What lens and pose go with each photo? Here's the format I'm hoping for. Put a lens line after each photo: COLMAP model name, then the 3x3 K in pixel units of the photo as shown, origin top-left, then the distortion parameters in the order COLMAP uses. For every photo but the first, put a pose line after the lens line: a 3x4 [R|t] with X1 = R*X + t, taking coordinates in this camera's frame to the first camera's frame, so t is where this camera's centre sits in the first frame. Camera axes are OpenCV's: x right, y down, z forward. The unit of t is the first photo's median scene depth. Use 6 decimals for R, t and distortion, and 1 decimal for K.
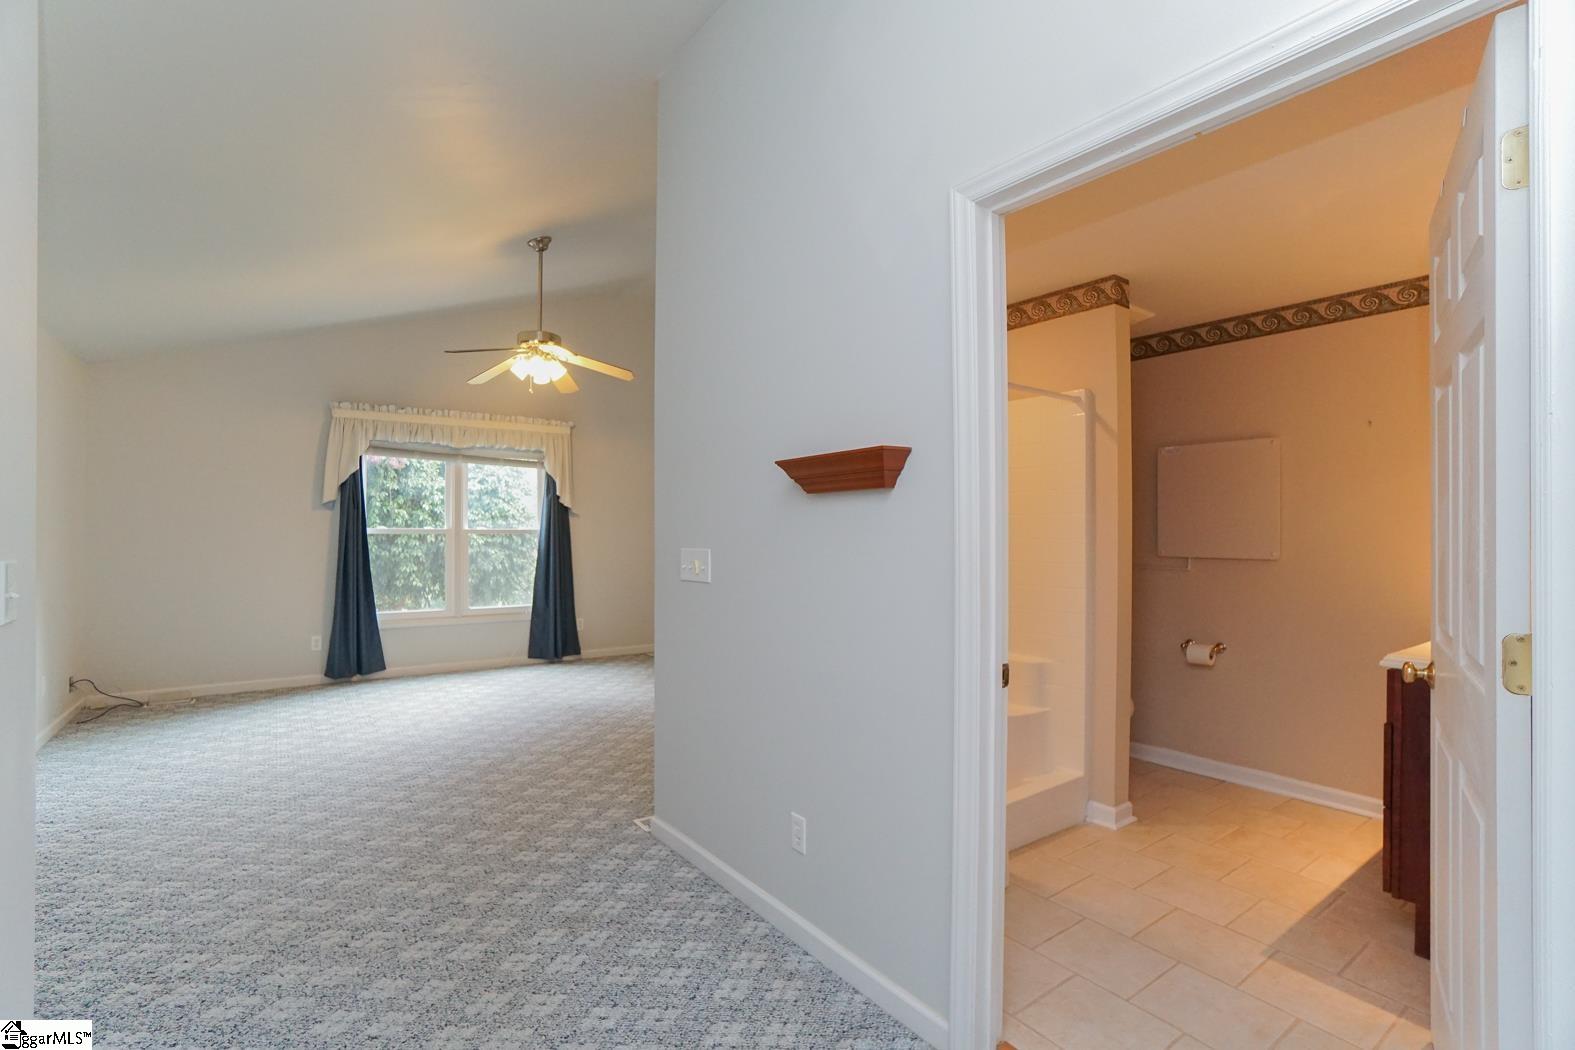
lens RADIAL K [[706.0, 0, 773.8], [0, 706.0, 533.4], [0, 0, 1]] dist [-0.078261, 0.031606]
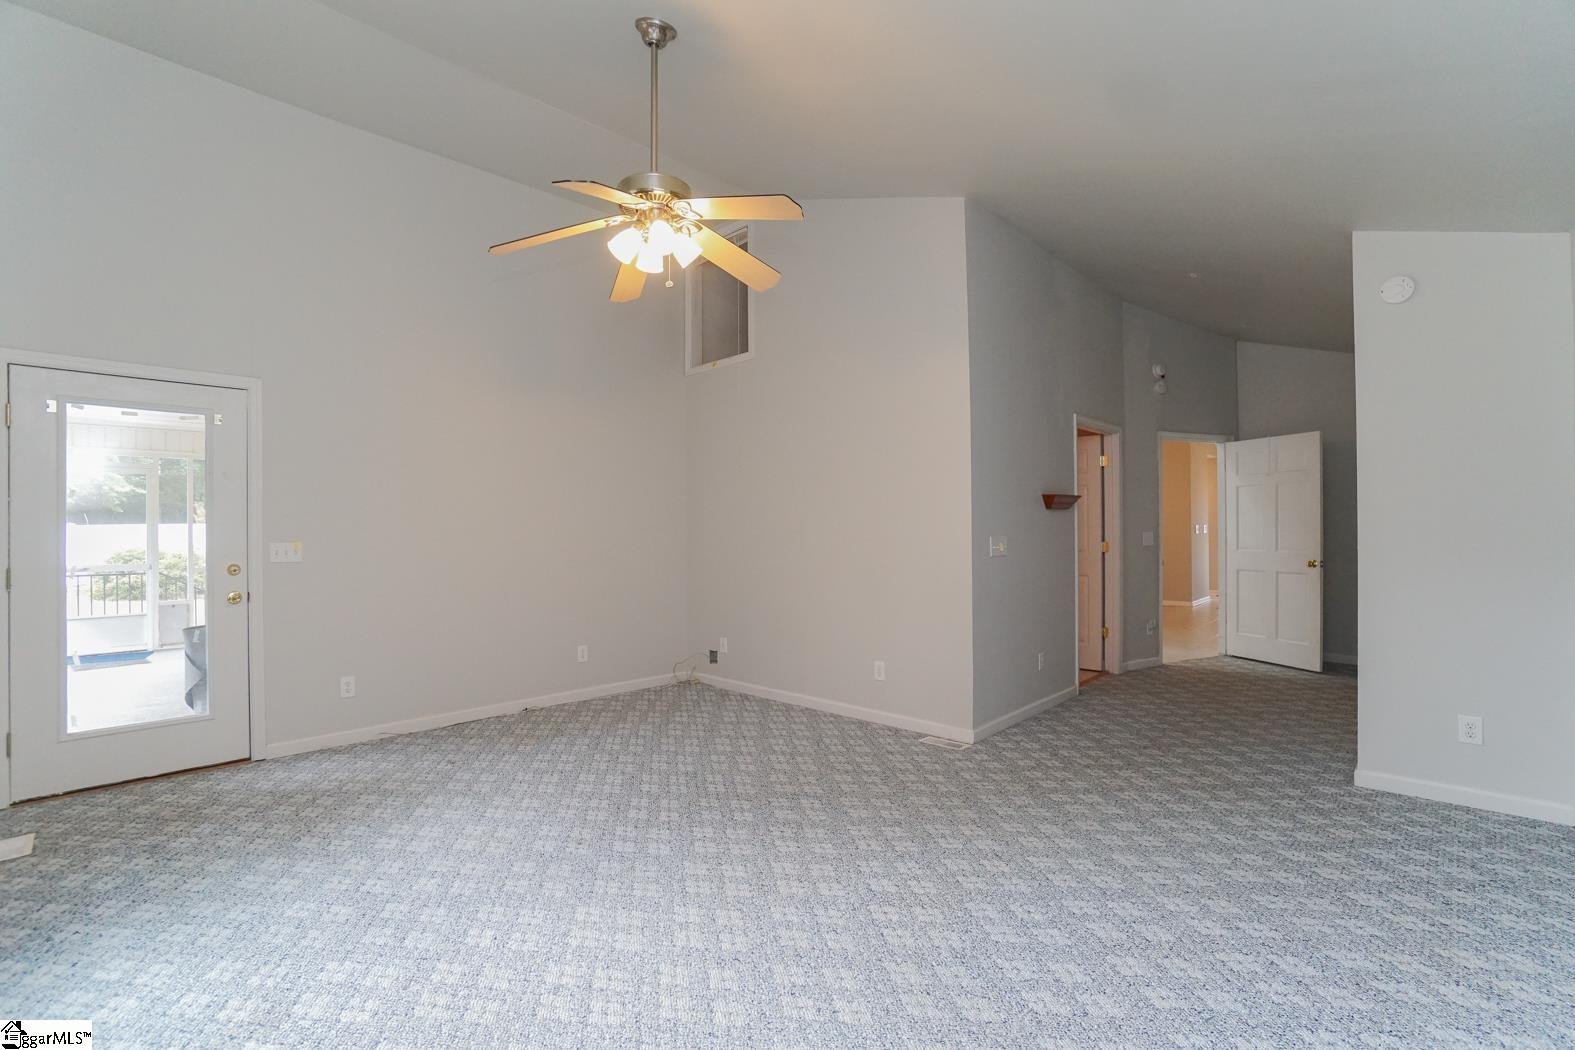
lens RADIAL K [[706.0, 0, 773.8], [0, 706.0, 533.4], [0, 0, 1]] dist [-0.078261, 0.031606]
pose [[-0.158239, -0.004090, 0.987392, -0.761585], [0.011192, 0.999920, 0.005936, -0.001420], [-0.987337, 0.011990, -0.158181, 0.824167]]
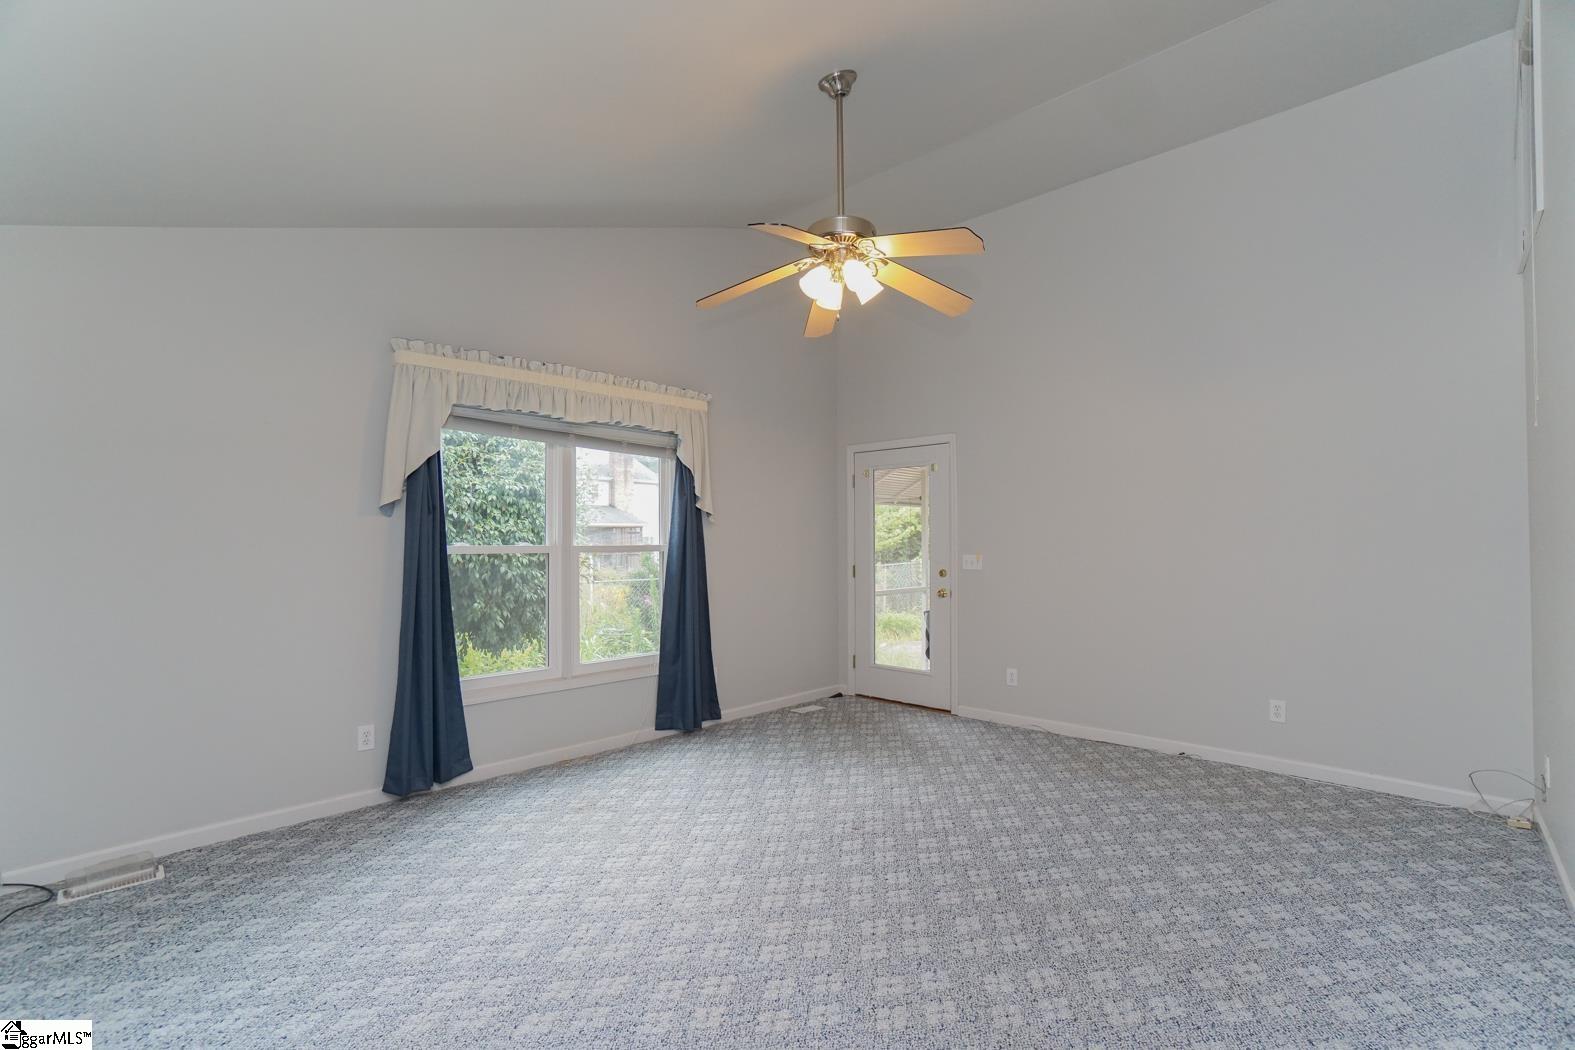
lens RADIAL K [[706.0, 0, 773.8], [0, 706.0, 533.4], [0, 0, 1]] dist [-0.078261, 0.031606]
pose [[0.986784, -0.003231, 0.162006, -0.410937], [0.005385, 0.999903, -0.012857, -0.009525], [-0.161949, 0.013559, 0.986706, 0.343938]]
